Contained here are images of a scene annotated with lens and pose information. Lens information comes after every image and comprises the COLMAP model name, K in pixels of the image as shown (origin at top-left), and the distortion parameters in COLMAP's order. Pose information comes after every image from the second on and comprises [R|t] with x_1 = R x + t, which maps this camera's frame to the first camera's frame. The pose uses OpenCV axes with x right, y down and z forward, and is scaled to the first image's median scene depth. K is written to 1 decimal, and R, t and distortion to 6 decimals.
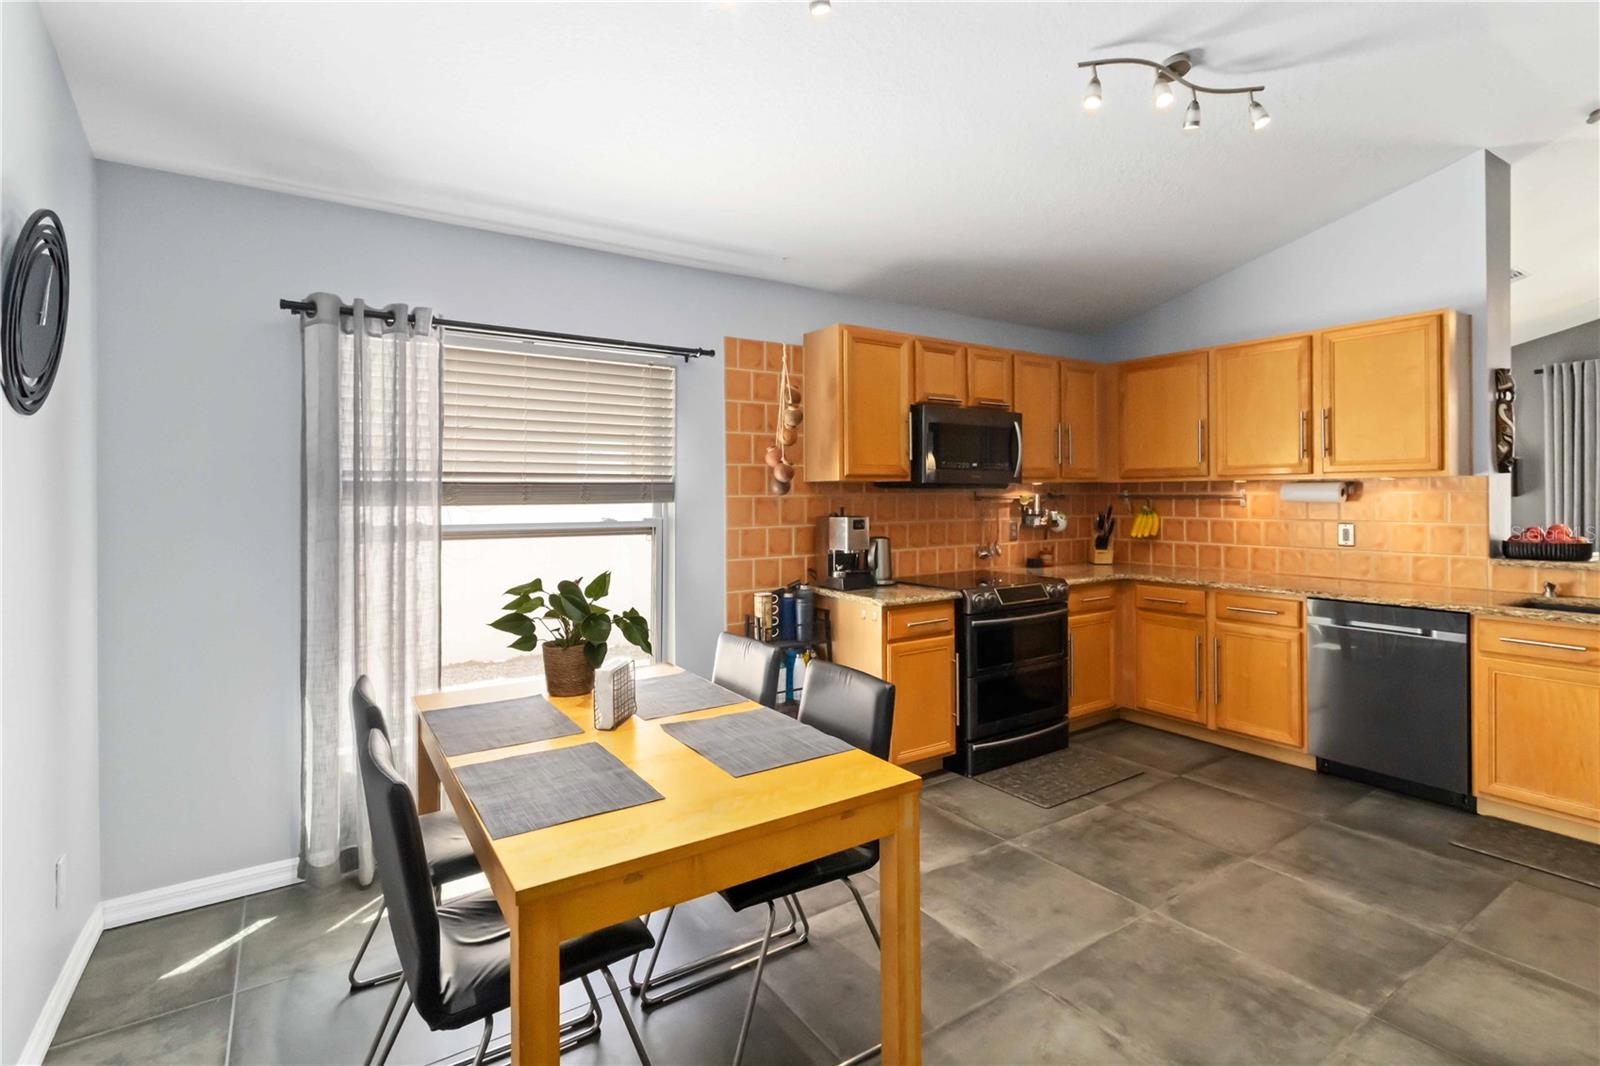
lens RADIAL K [[755.0, 0, 821.6], [0, 755.0, 501.3], [0, 0, 1]] dist [0.004611, -0.000702]
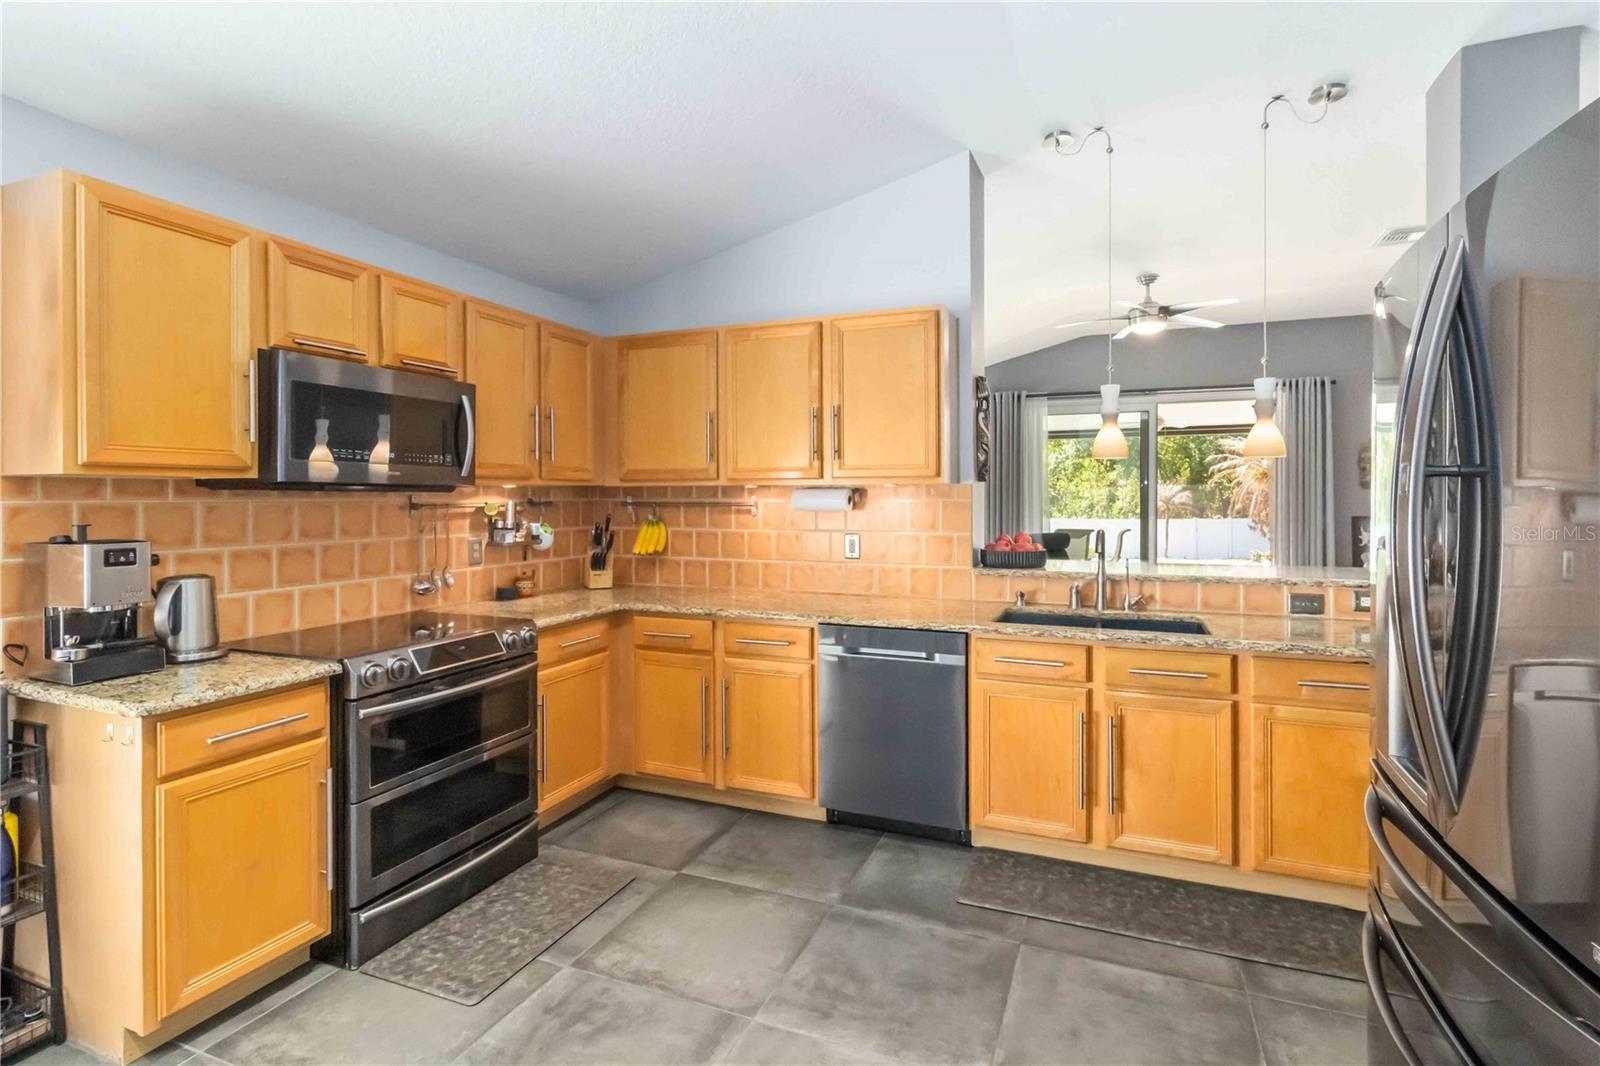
lens RADIAL K [[755.0, 0, 821.9], [0, 755.0, 497.5], [0, 0, 1]] dist [0.004611, -0.000702]
pose [[0.830150, 0.005635, 0.557512, 0.162366], [0.000689, 0.999938, -0.011133, -0.004897], [-0.557540, 0.009626, 0.830094, 0.277314]]
